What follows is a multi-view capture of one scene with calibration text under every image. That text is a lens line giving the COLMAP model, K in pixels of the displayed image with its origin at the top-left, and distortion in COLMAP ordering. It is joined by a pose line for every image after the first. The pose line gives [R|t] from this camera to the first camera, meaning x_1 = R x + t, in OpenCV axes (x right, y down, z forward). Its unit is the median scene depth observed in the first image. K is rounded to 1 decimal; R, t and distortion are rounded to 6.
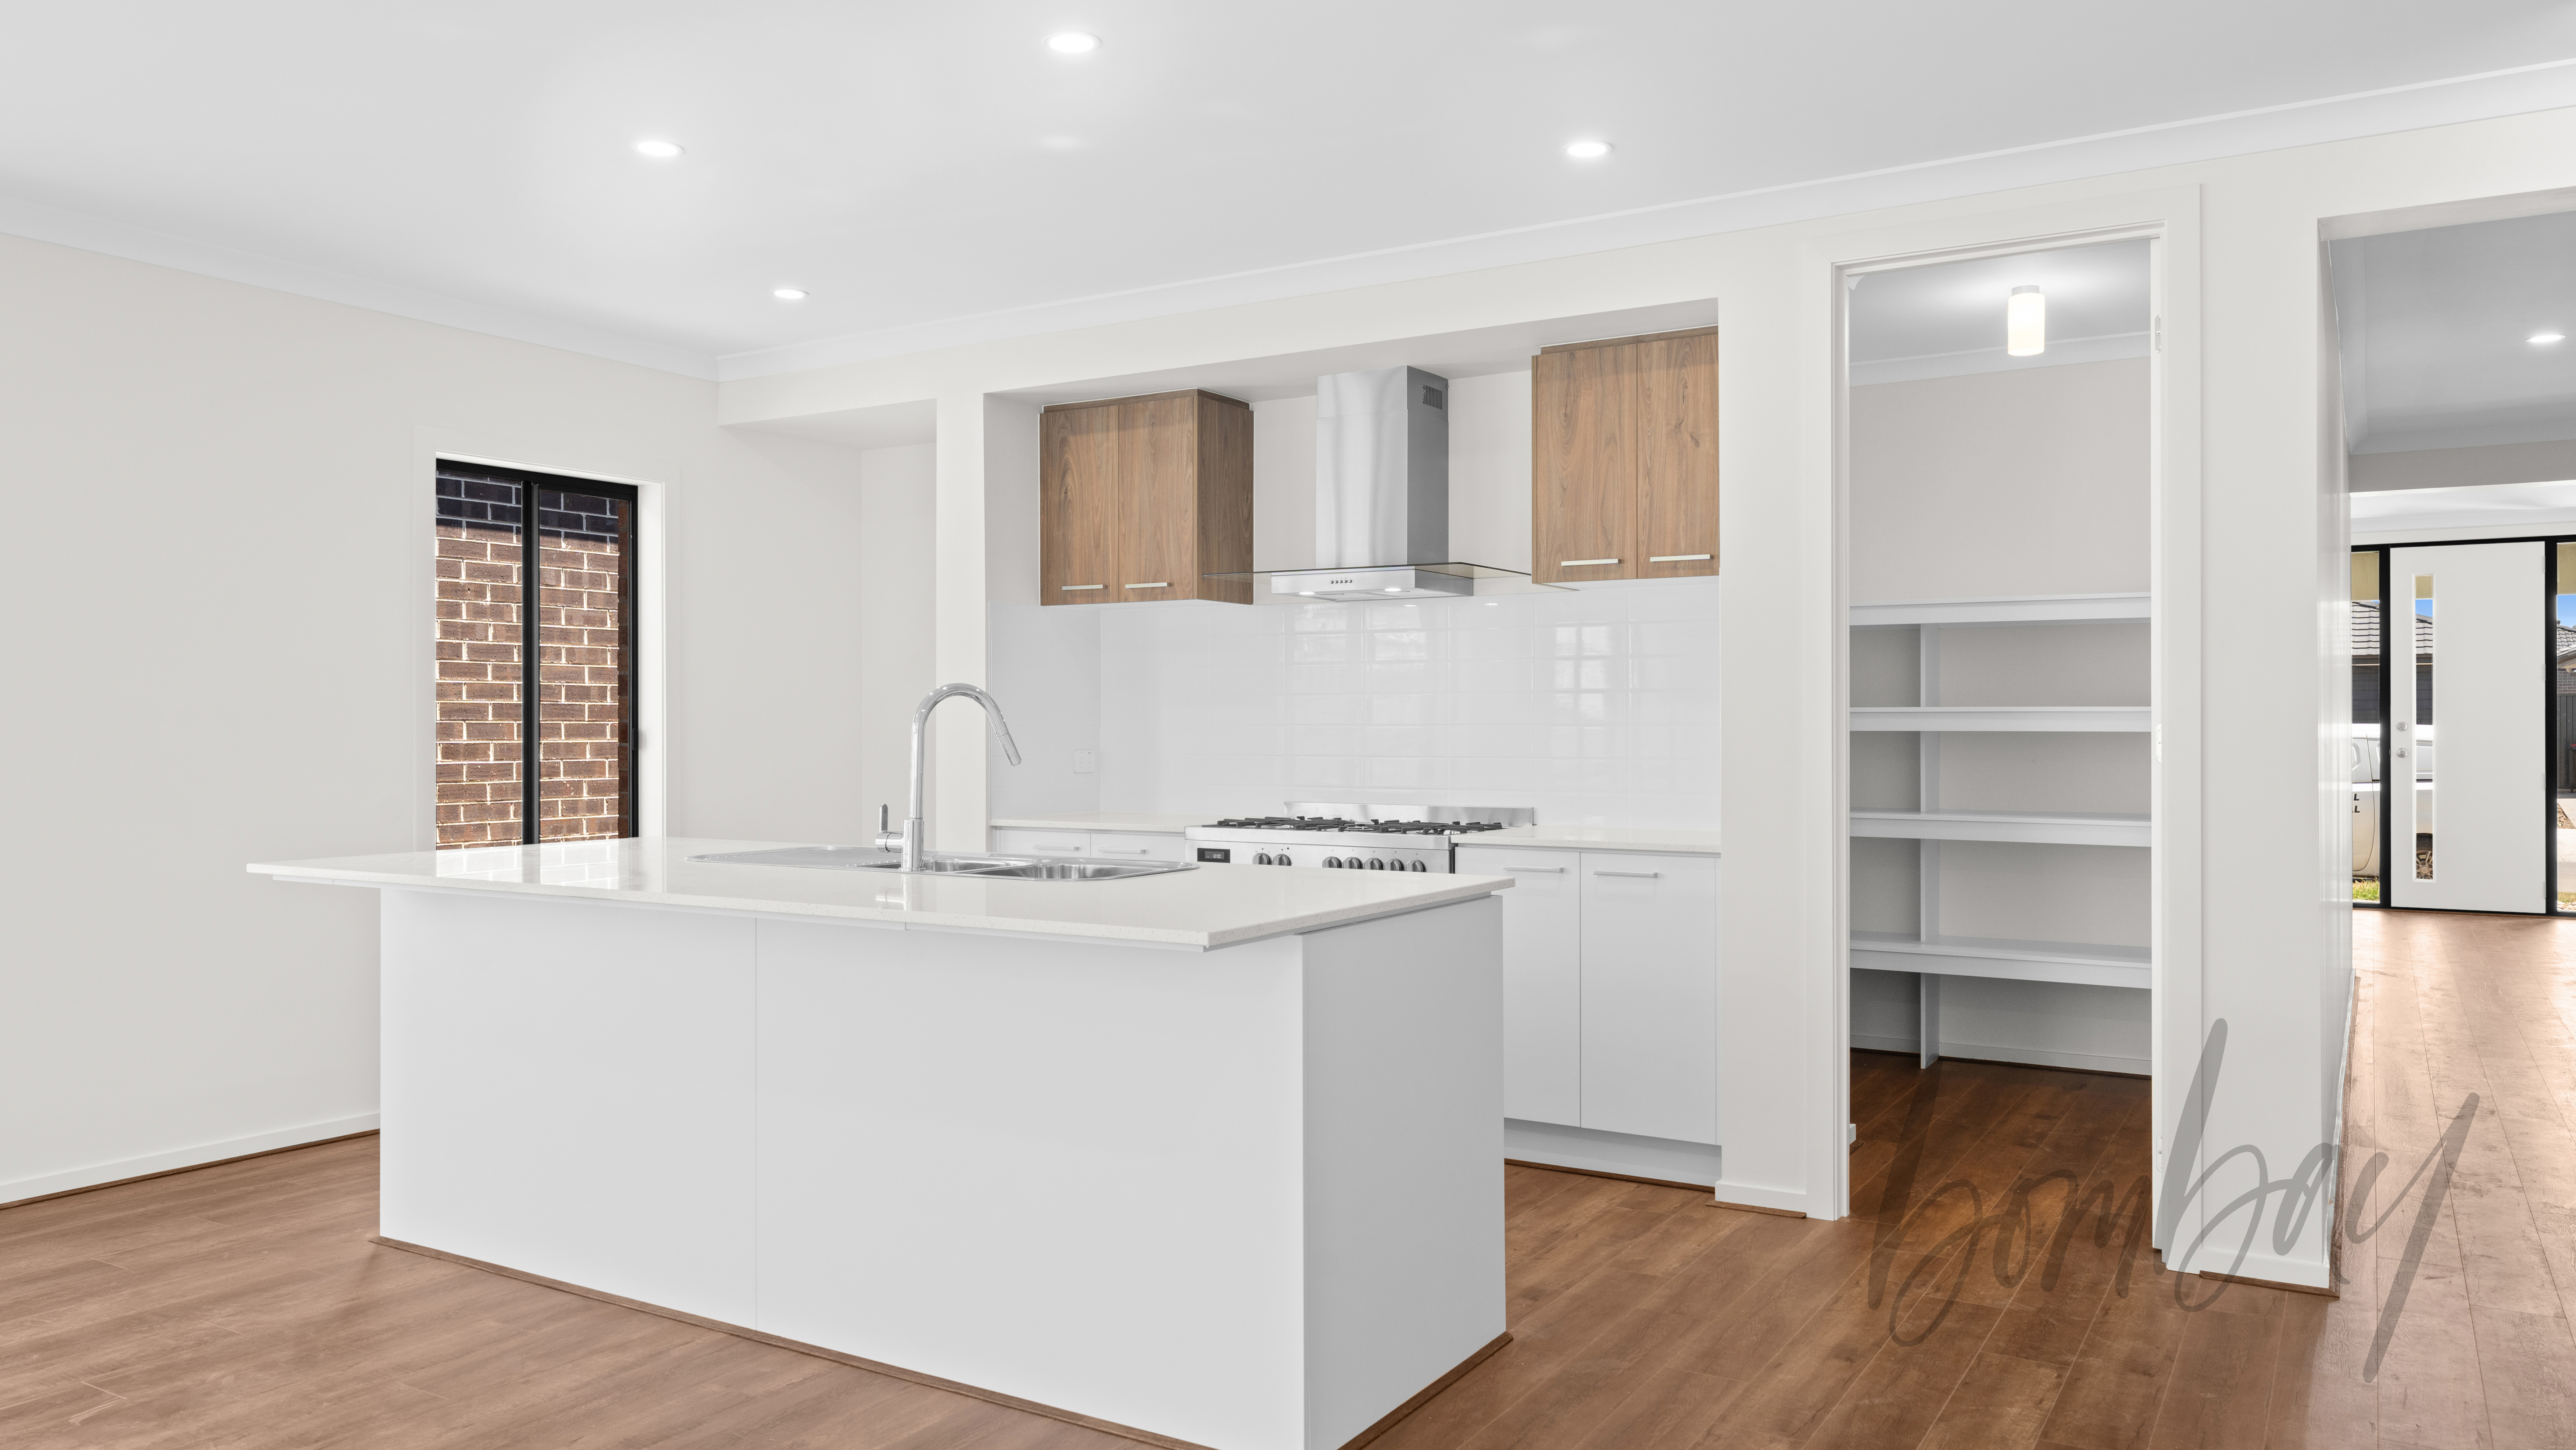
lens RADIAL K [[1768.7, 0, 1288.0], [0, 1768.7, 725.0], [0, 0, 1]] dist [-0.003879, 0.000349]
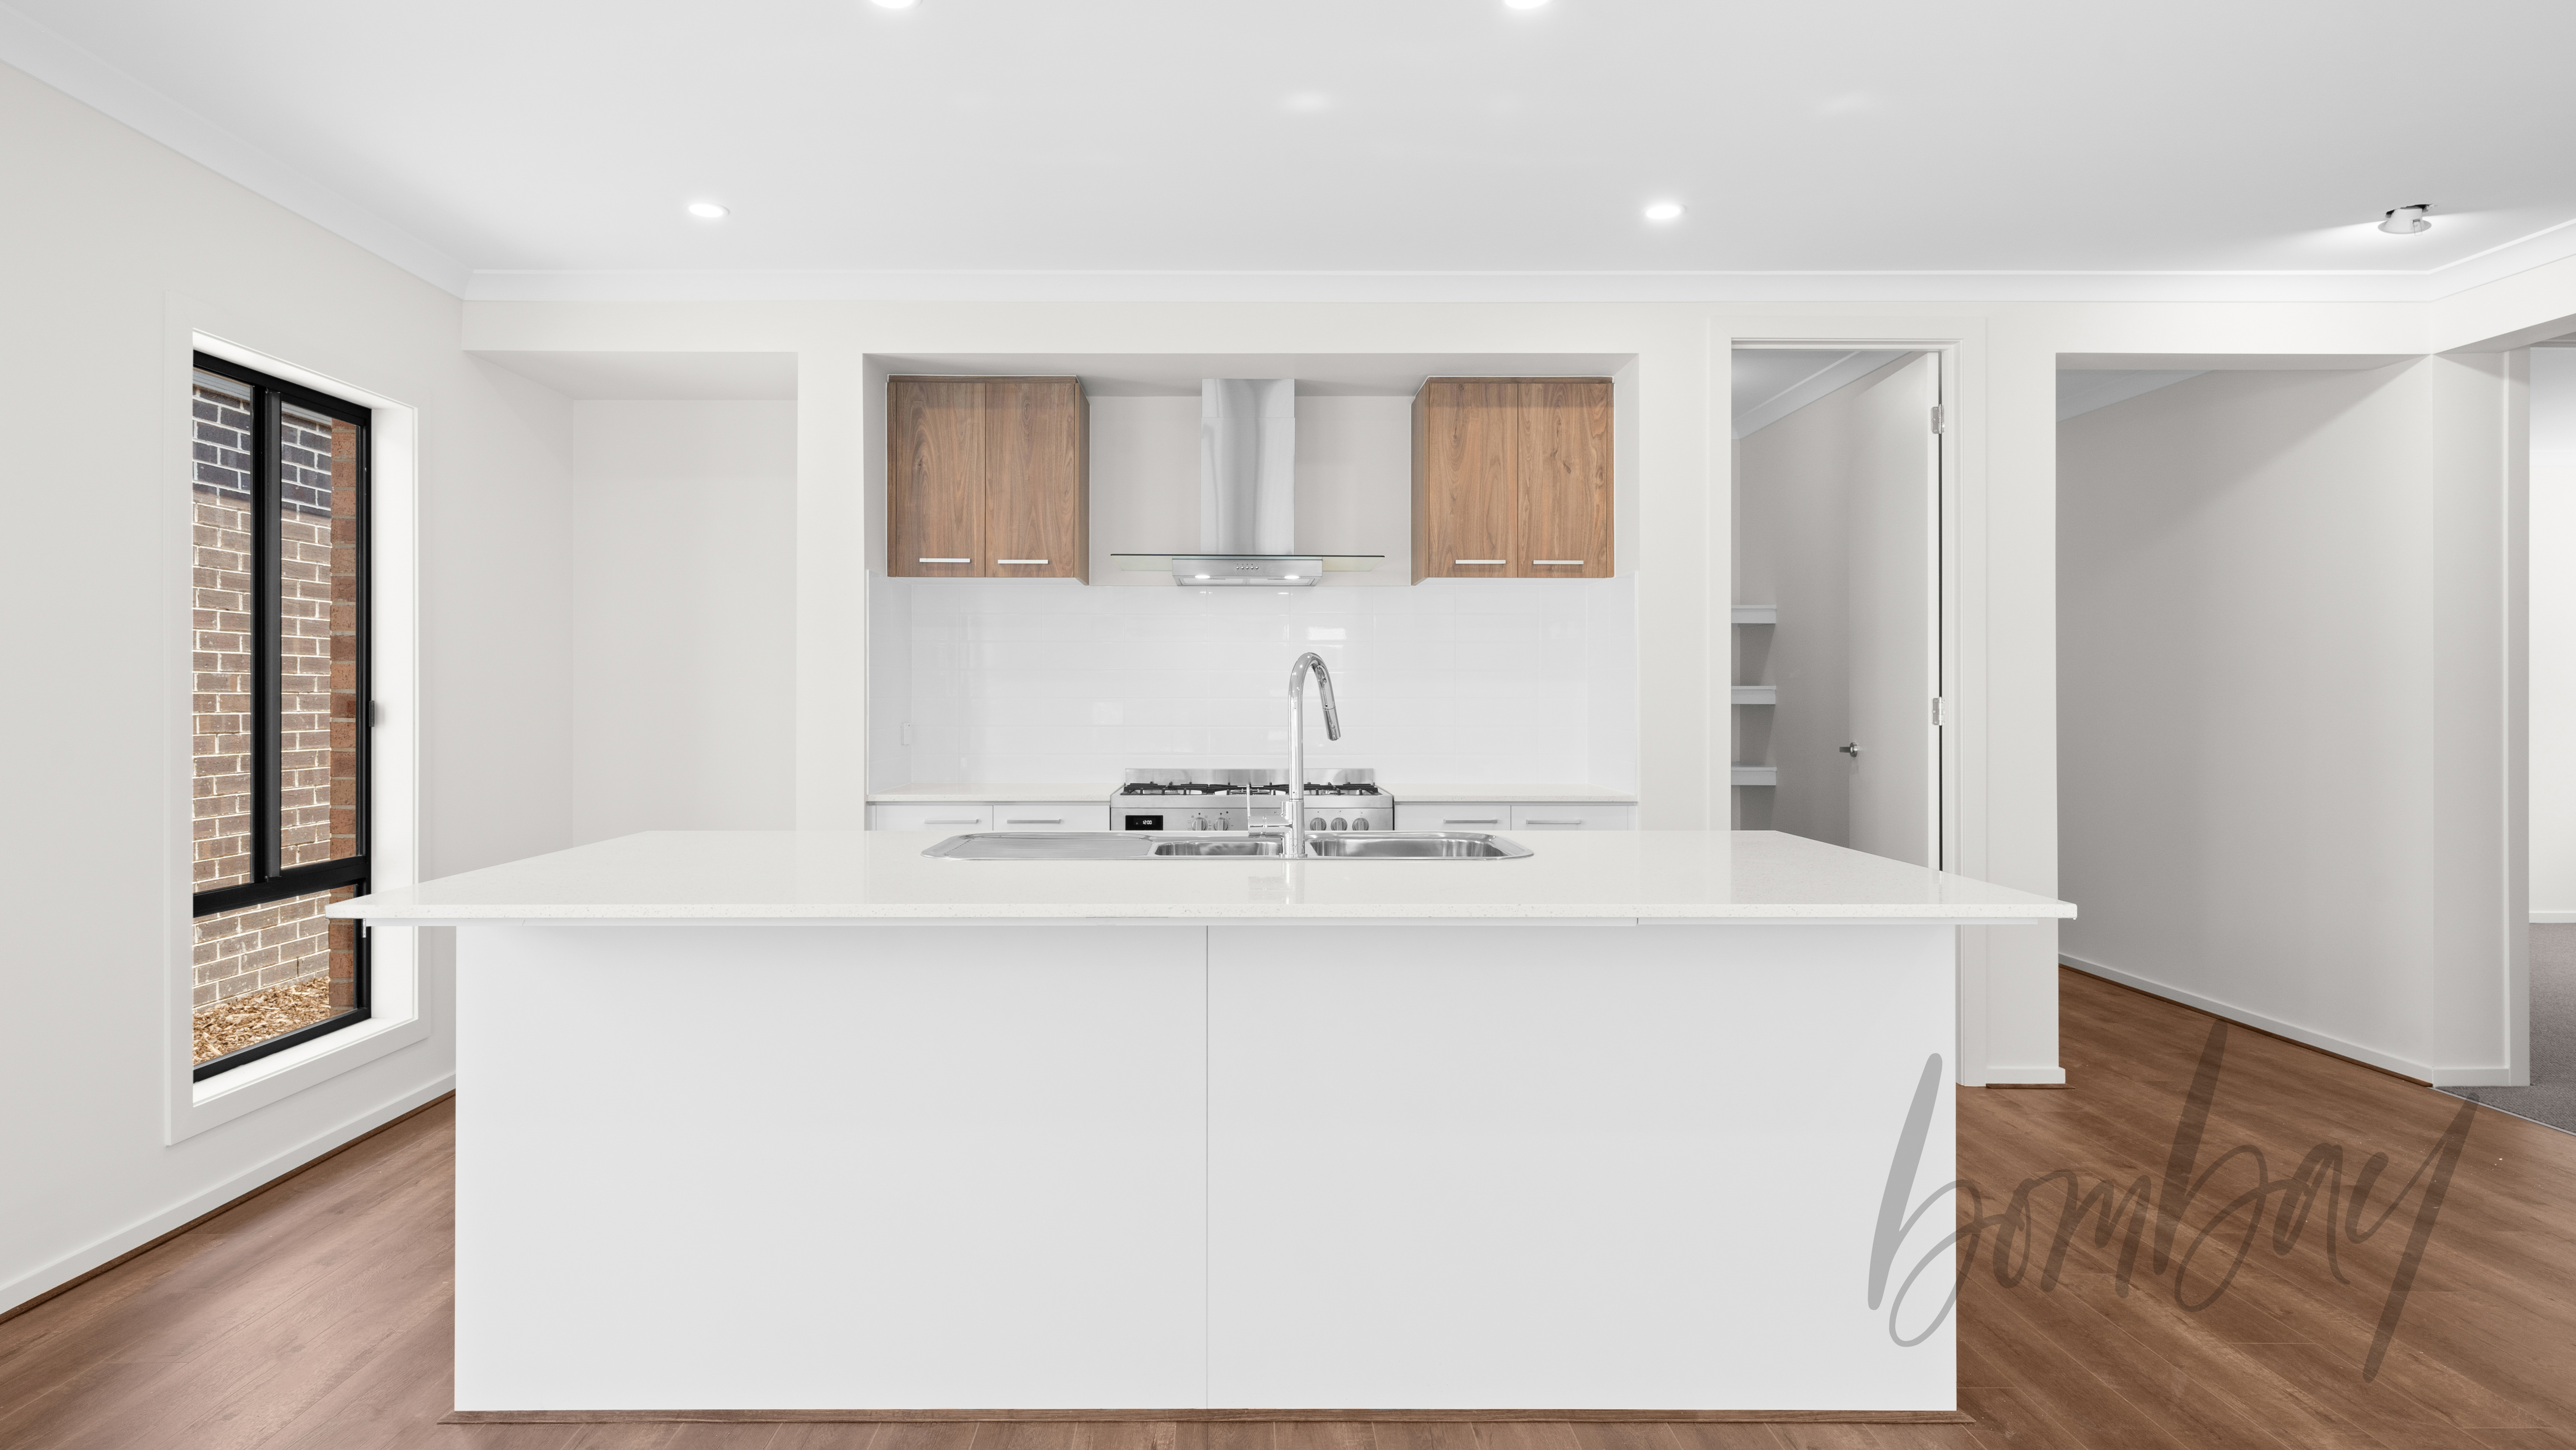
lens RADIAL K [[1353.3, 0, 1250.3], [0, 1353.3, 694.8], [0, 0, 1]] dist [-0.003012, -0.000345]
pose [[0.852057, 0.001590, 0.523446, -0.423499], [-0.001518, 0.999999, -0.000566, -0.001601], [-0.523447, -0.000313, 0.852058, 0.292014]]
